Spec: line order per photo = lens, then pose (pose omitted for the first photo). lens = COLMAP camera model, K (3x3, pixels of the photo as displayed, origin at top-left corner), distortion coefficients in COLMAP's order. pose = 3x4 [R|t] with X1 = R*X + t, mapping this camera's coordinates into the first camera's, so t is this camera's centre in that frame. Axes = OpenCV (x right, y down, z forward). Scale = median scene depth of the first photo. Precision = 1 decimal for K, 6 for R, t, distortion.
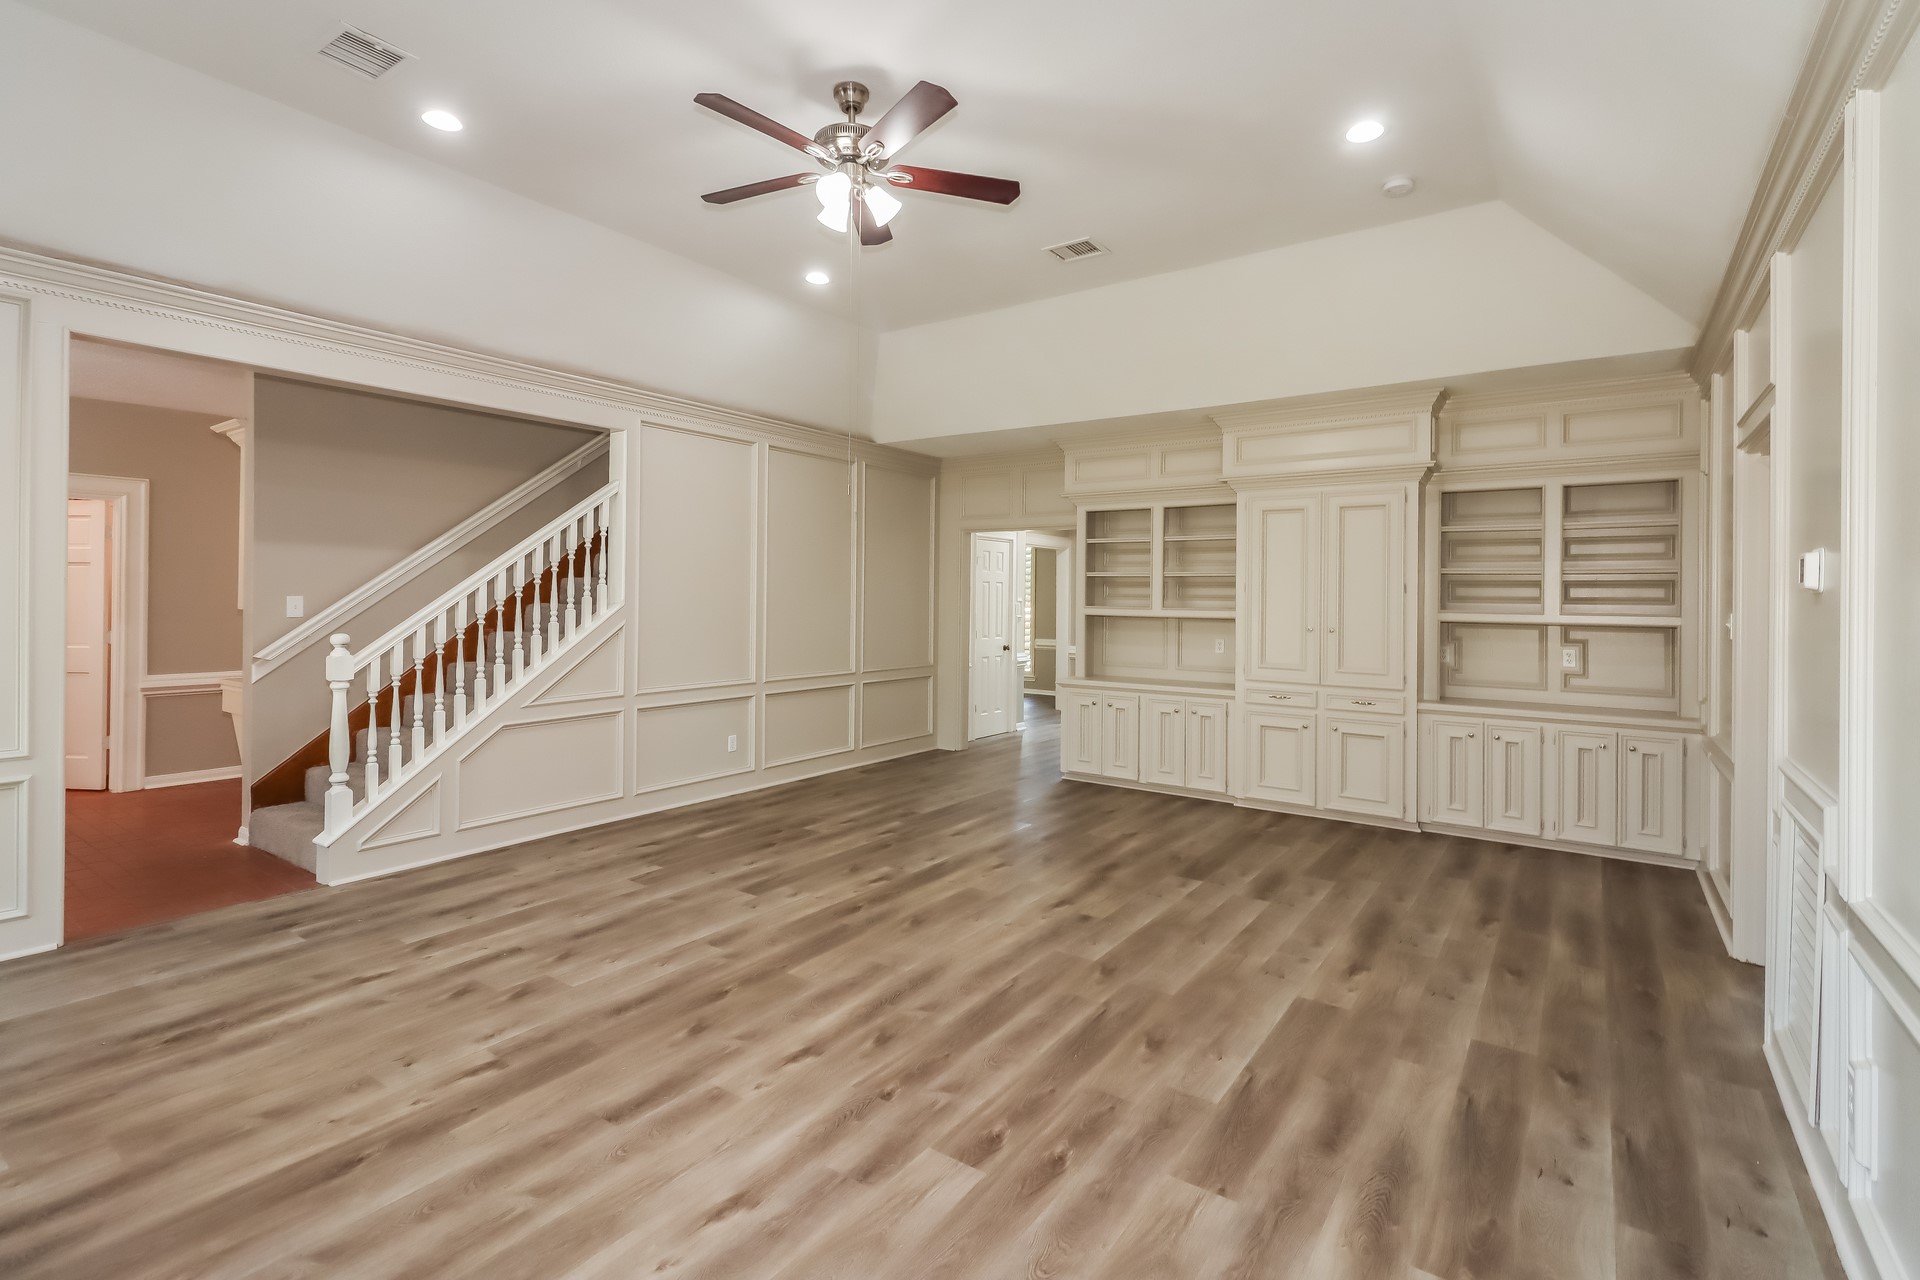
lens RADIAL K [[888.8, 0, 958.6], [0, 888.8, 593.8], [0, 0, 1]] dist [0.028727, 0.000057]
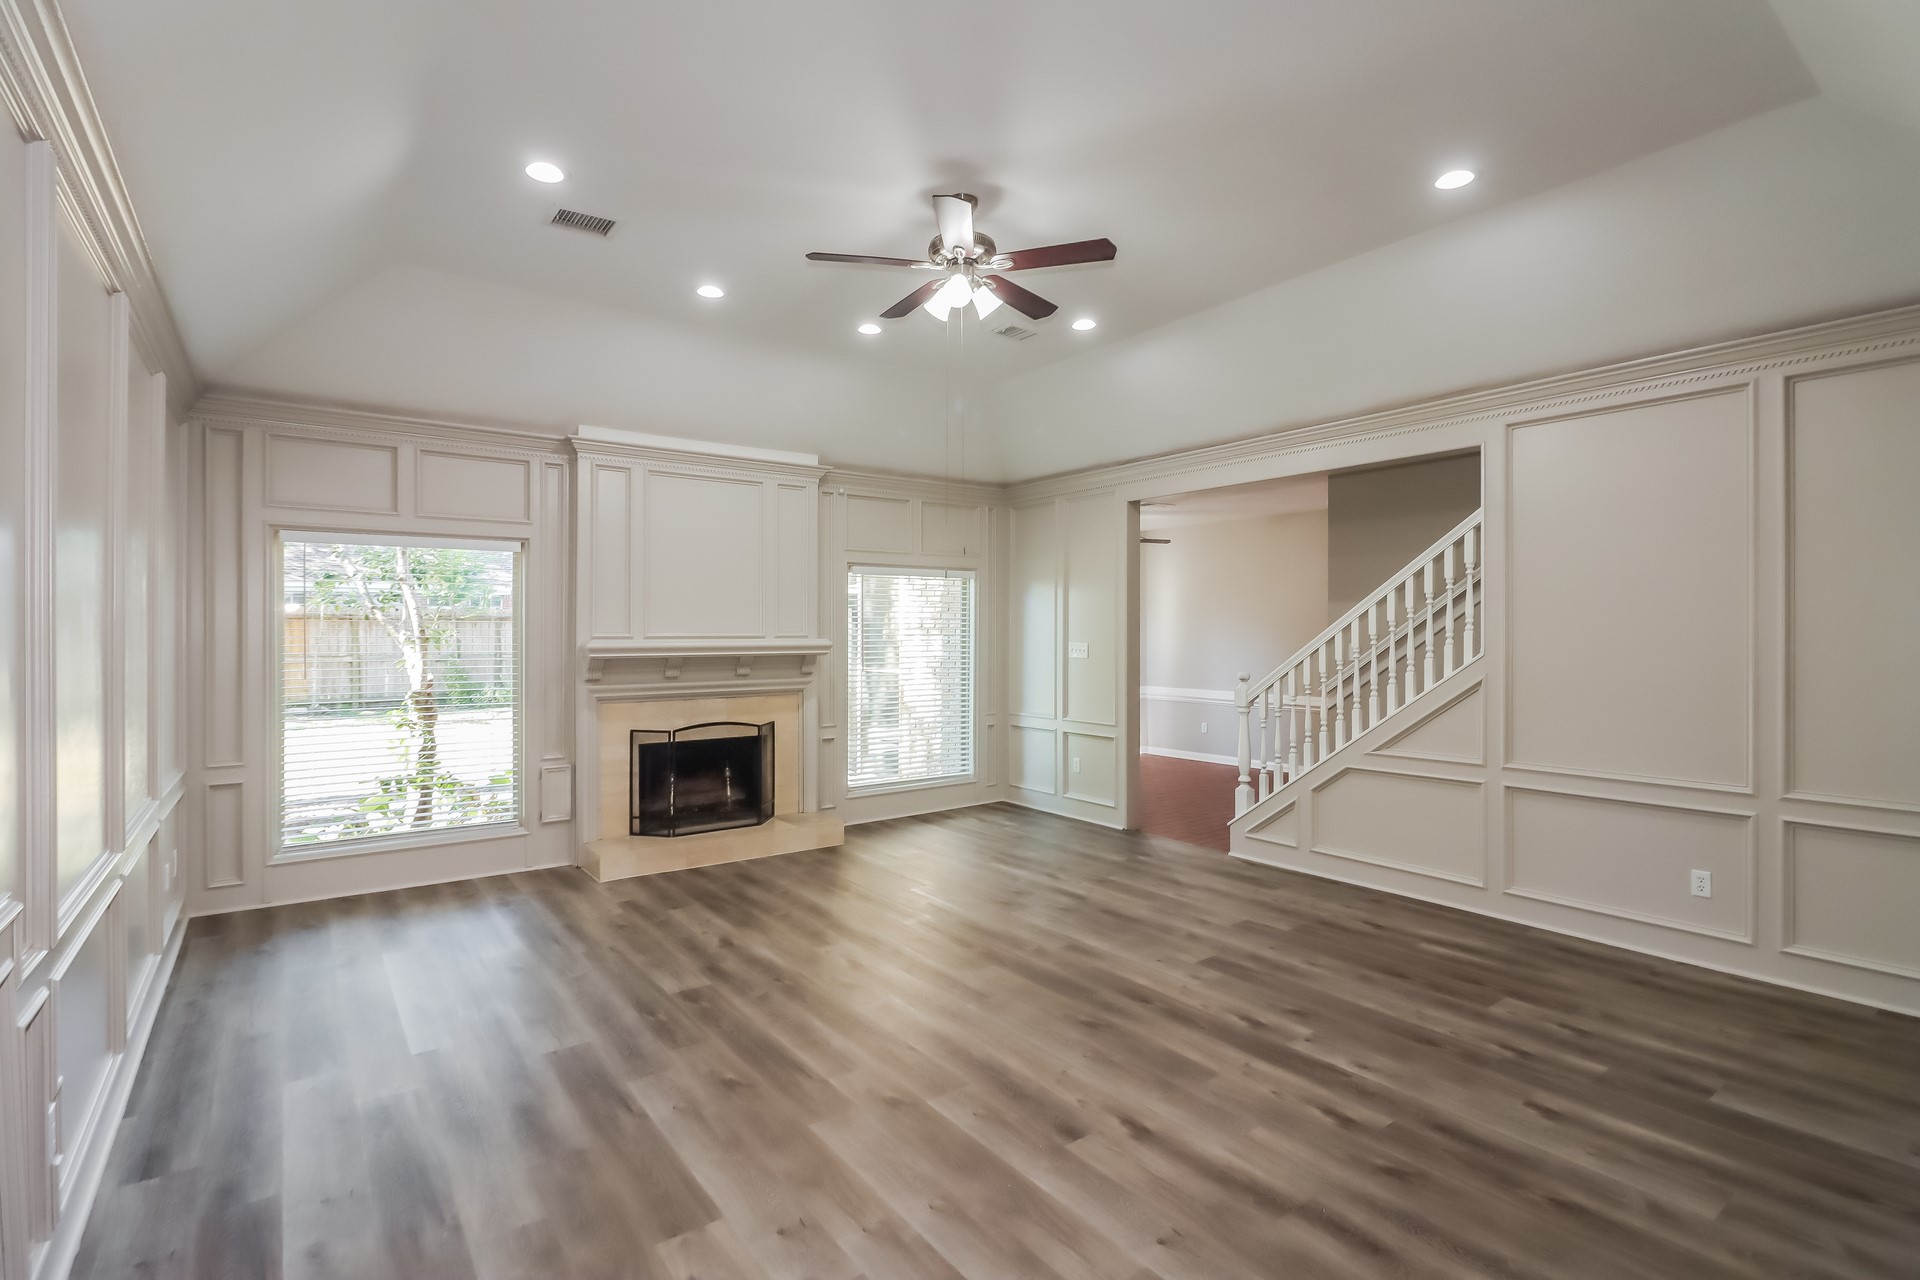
lens RADIAL K [[899.0, 0, 960.0], [0, 899.0, 640.0], [0, 0, 1]] dist [-0.000134, -0.000470]
pose [[-0.311025, -0.002331, -0.950399, 0.845245], [-0.000896, 0.999997, -0.002159, 0.000453], [0.950401, 0.000180, -0.311026, 1.192825]]
